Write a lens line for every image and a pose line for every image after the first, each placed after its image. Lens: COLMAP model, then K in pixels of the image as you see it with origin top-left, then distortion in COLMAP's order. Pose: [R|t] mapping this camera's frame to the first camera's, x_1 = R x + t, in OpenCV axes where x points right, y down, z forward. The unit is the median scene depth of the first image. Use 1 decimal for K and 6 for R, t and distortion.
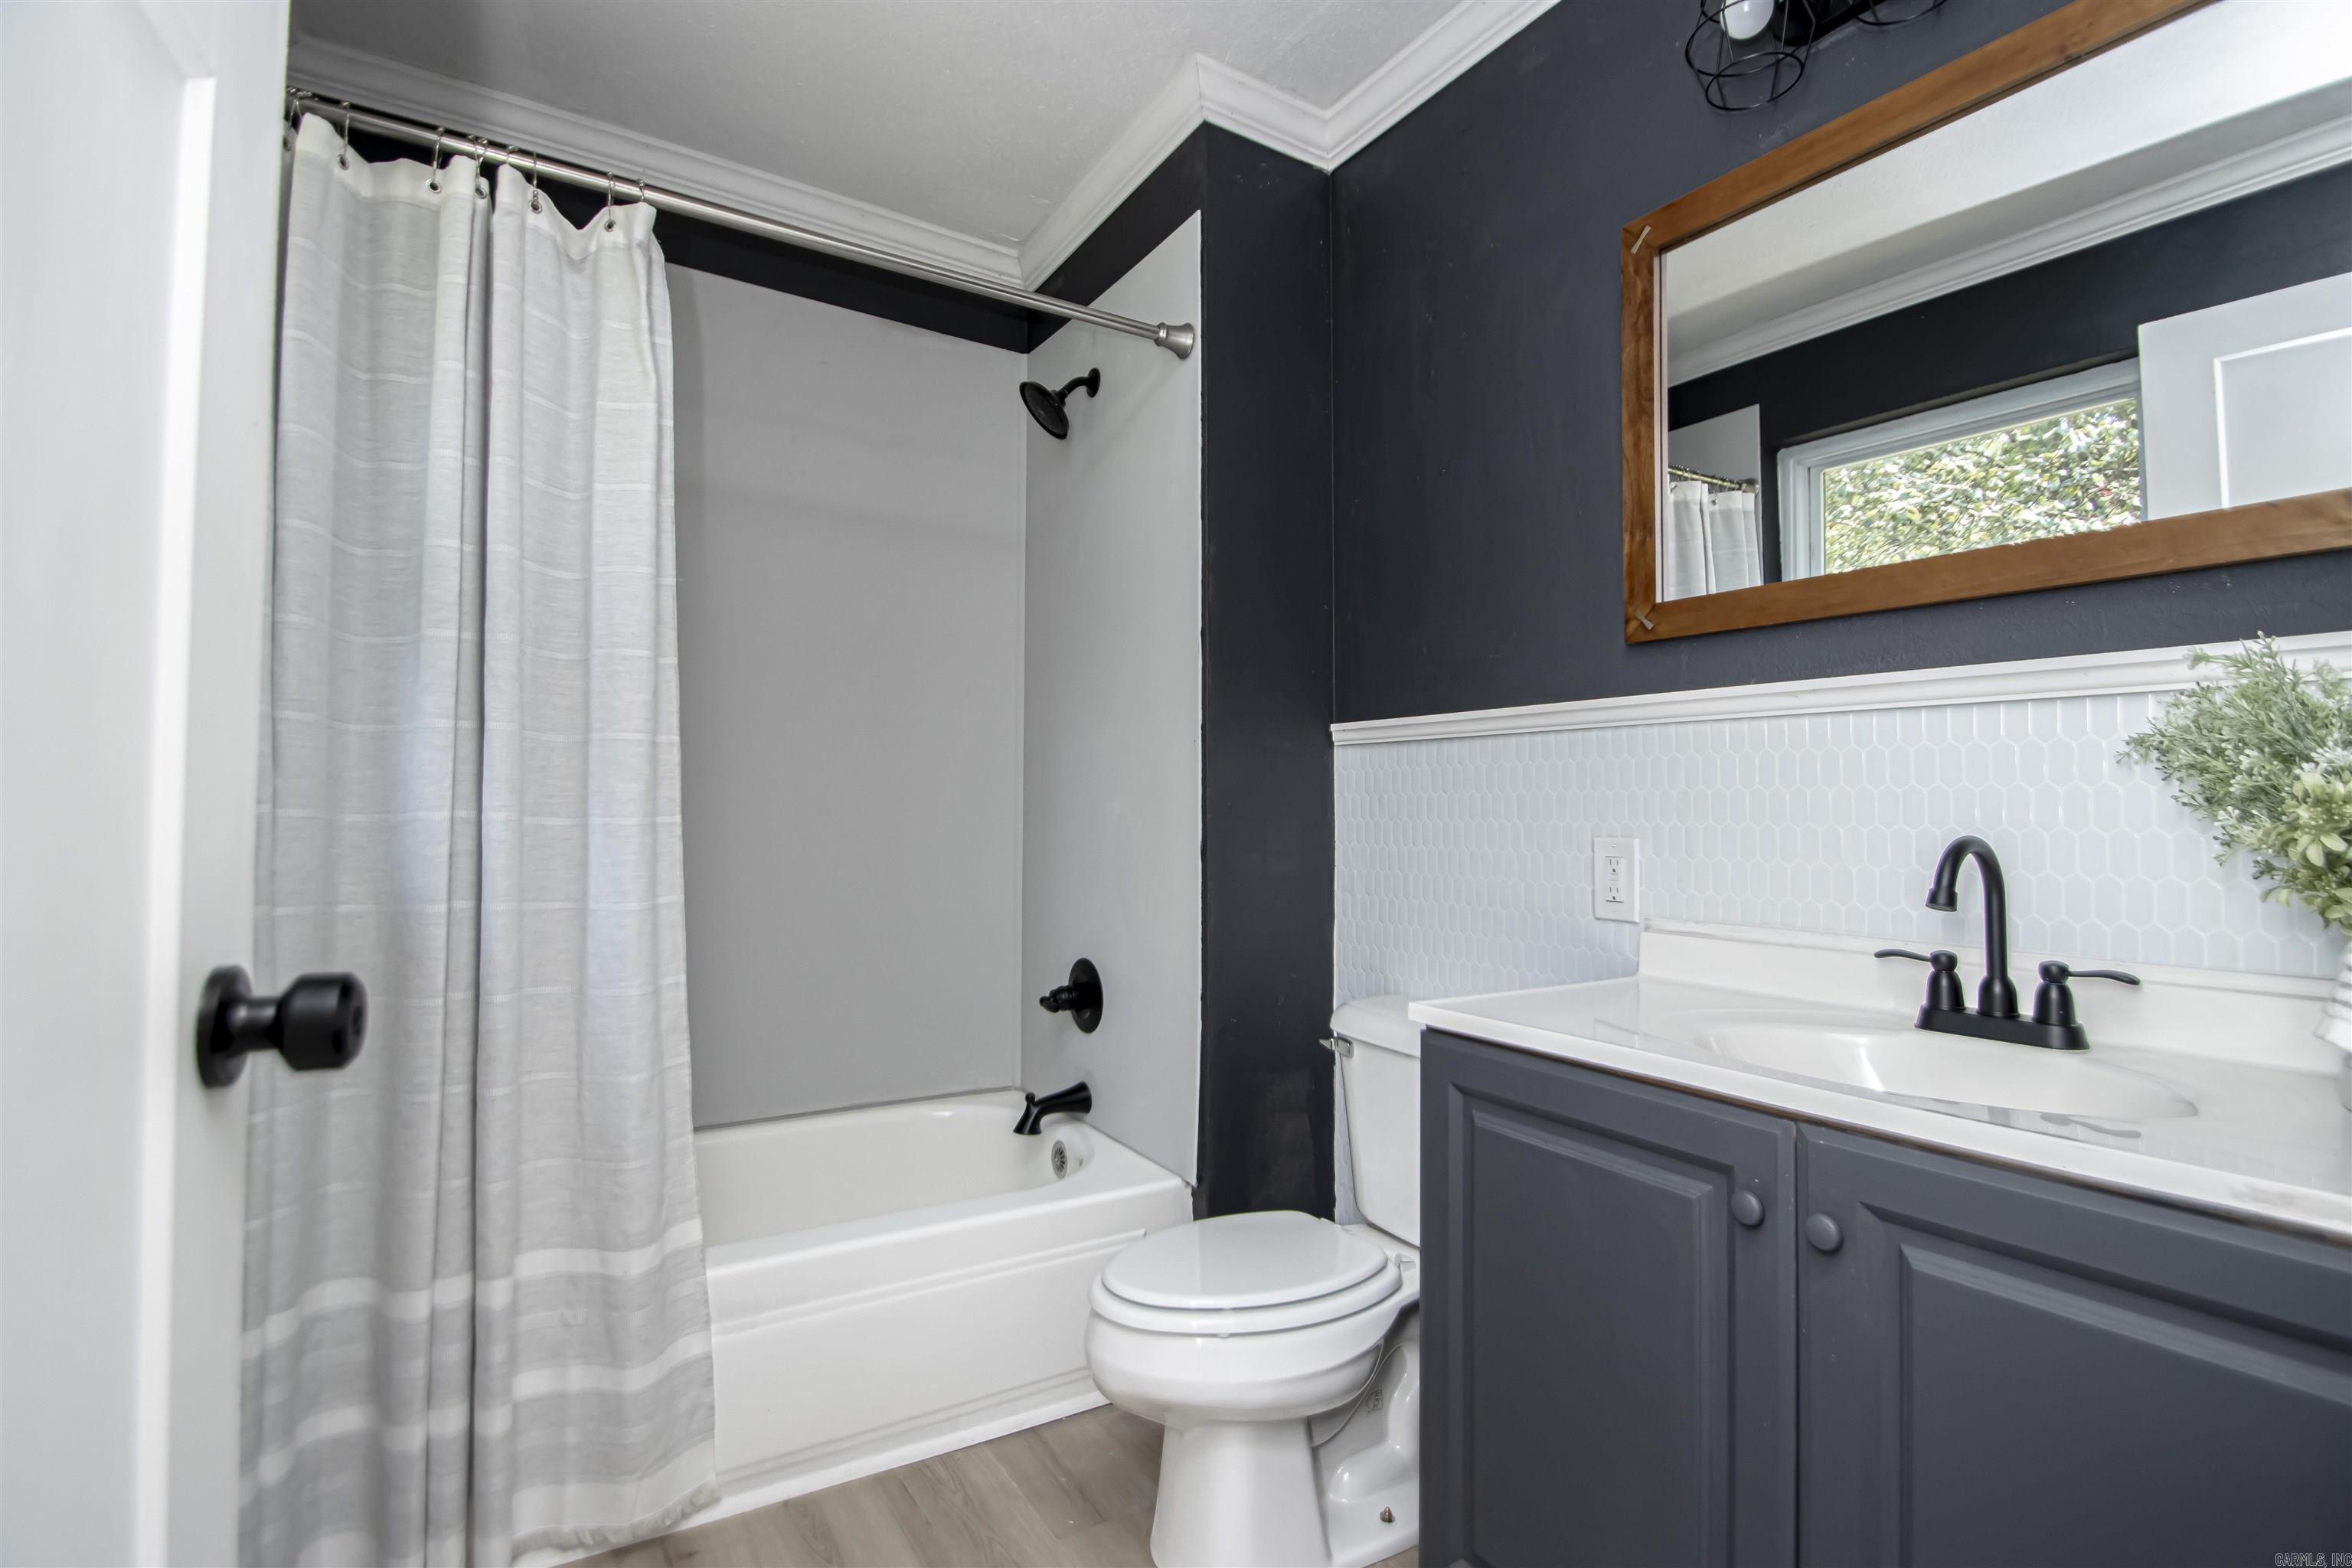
lens RADIAL K [[1122.9, 0, 1206.4], [0, 1122.9, 782.5], [0, 0, 1]] dist [0.011800, -0.014035]
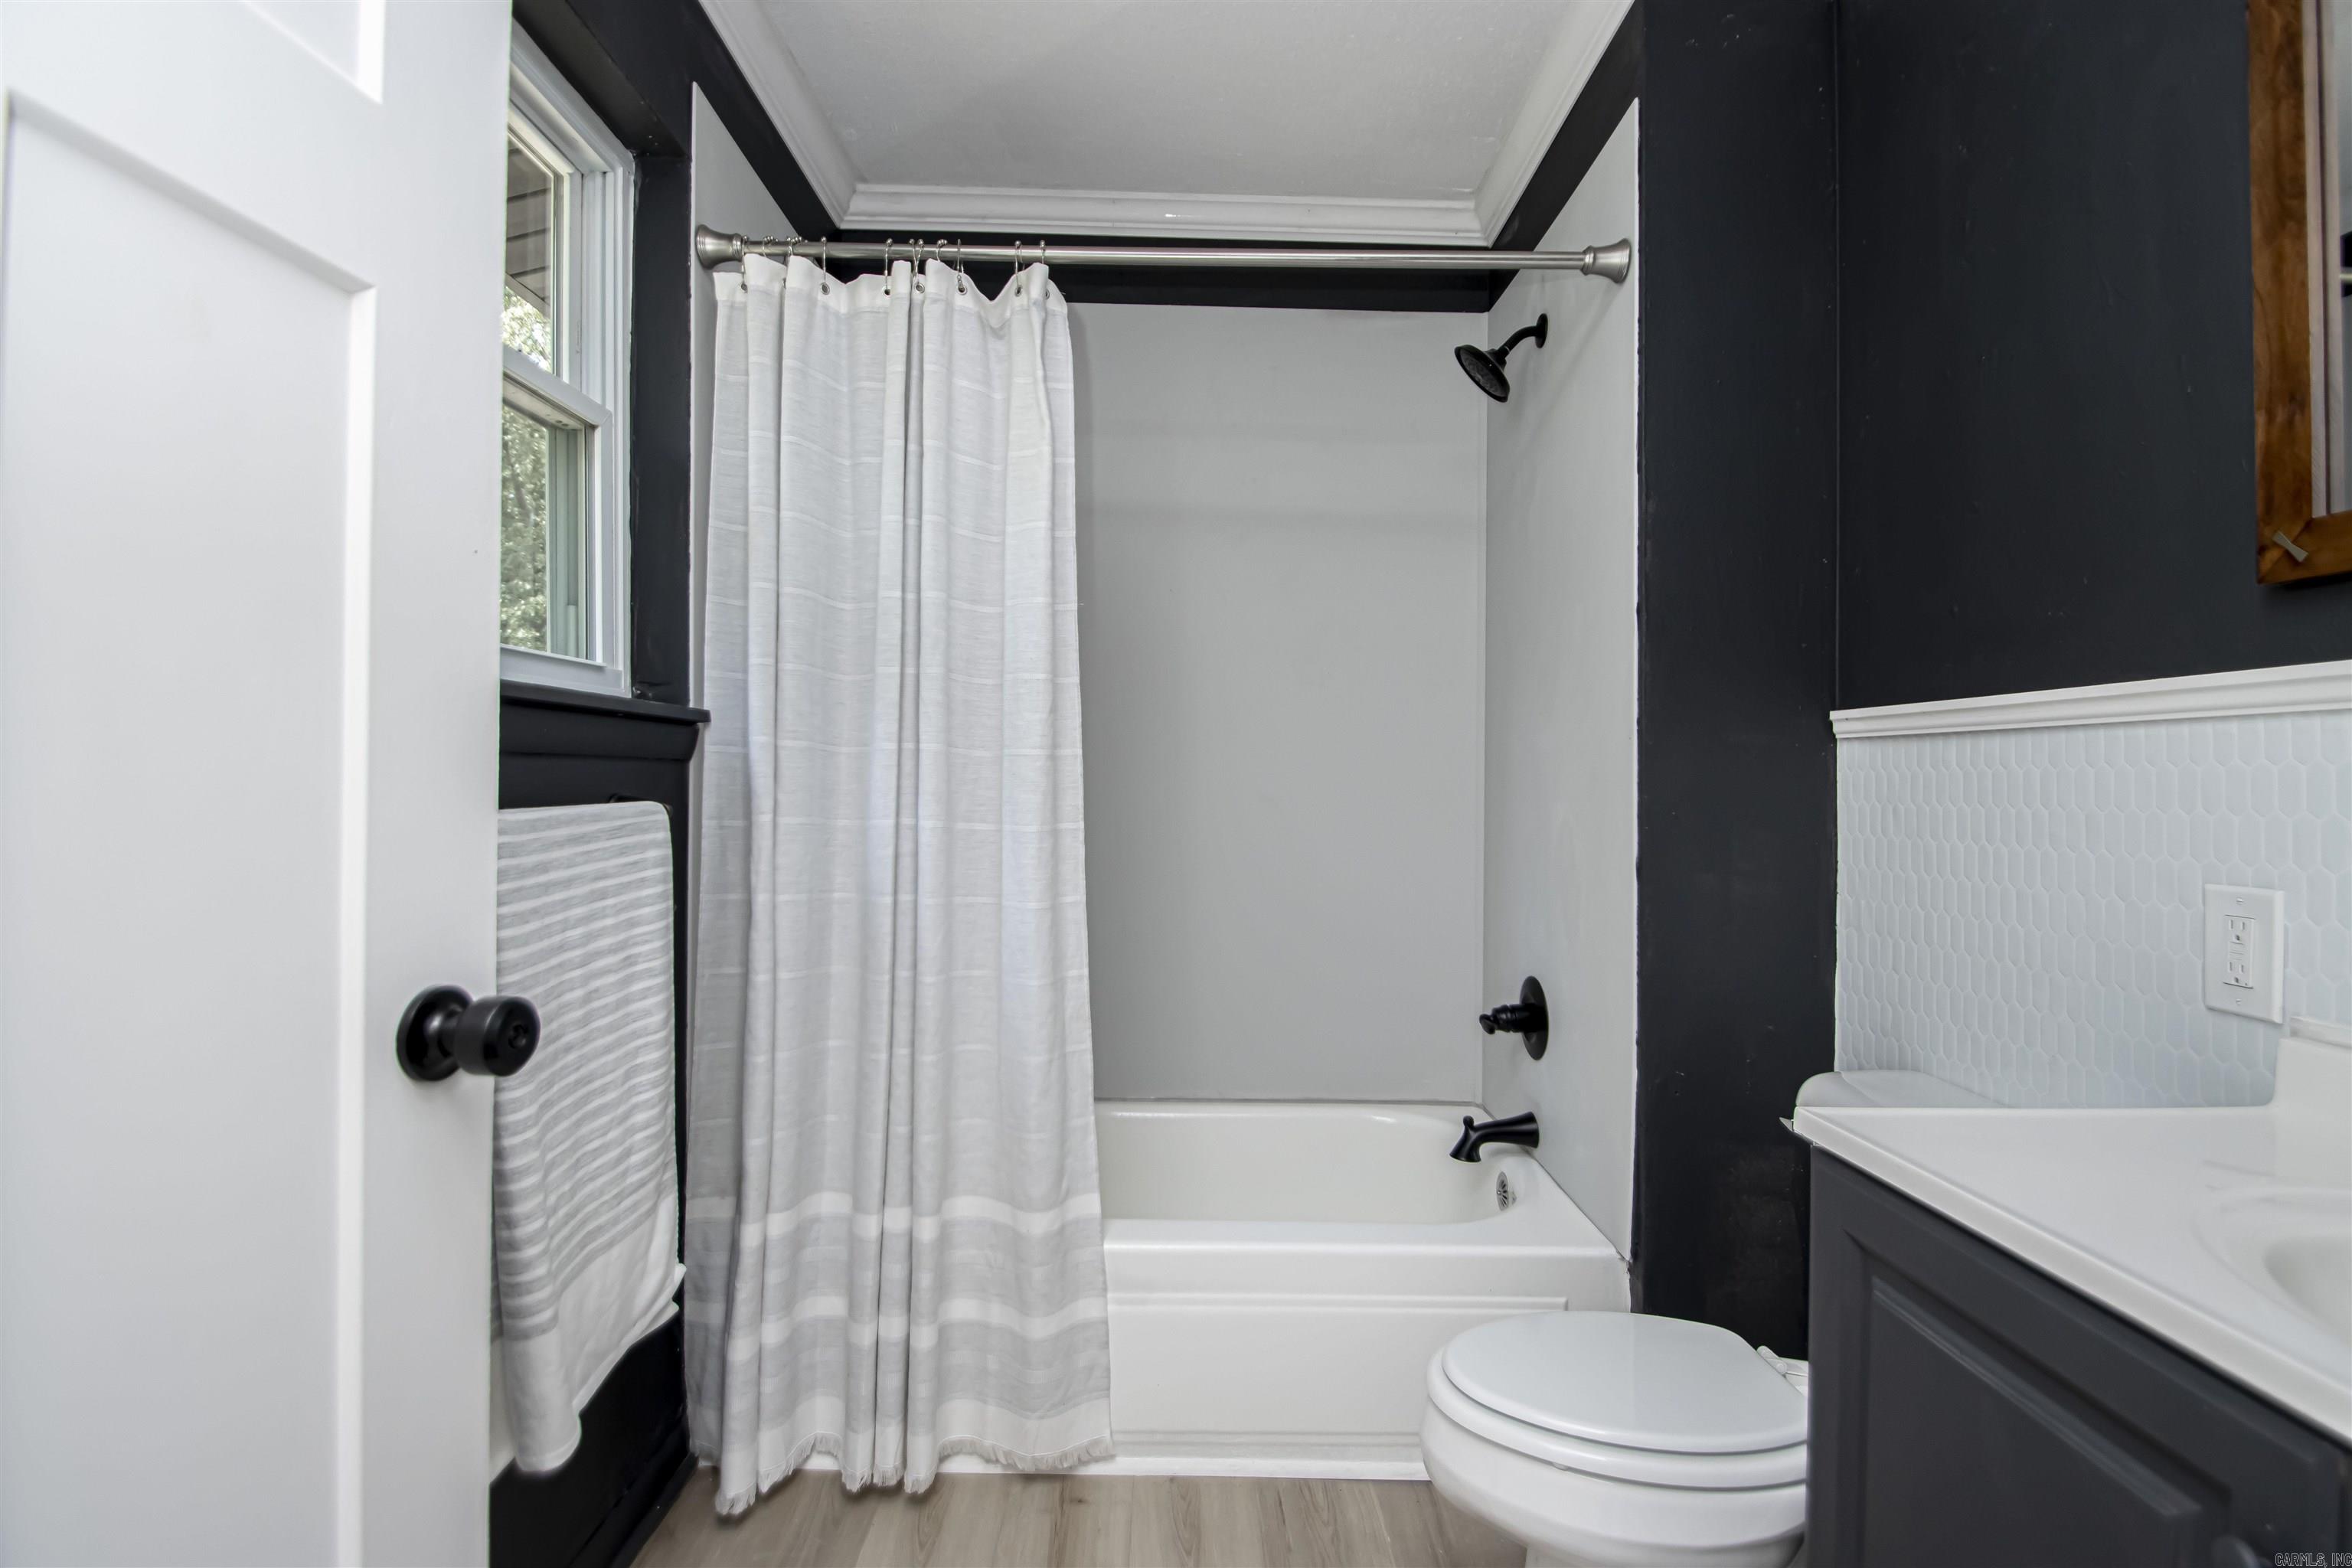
lens RADIAL K [[1122.9, 0, 1128.6], [0, 1122.9, 791.6], [0, 0, 1]] dist [0.011800, -0.014035]
pose [[0.847365, 0.003729, -0.530998, 0.153548], [0.009607, 0.999704, 0.022352, -0.025198], [0.530924, -0.024042, 0.847078, 0.109348]]
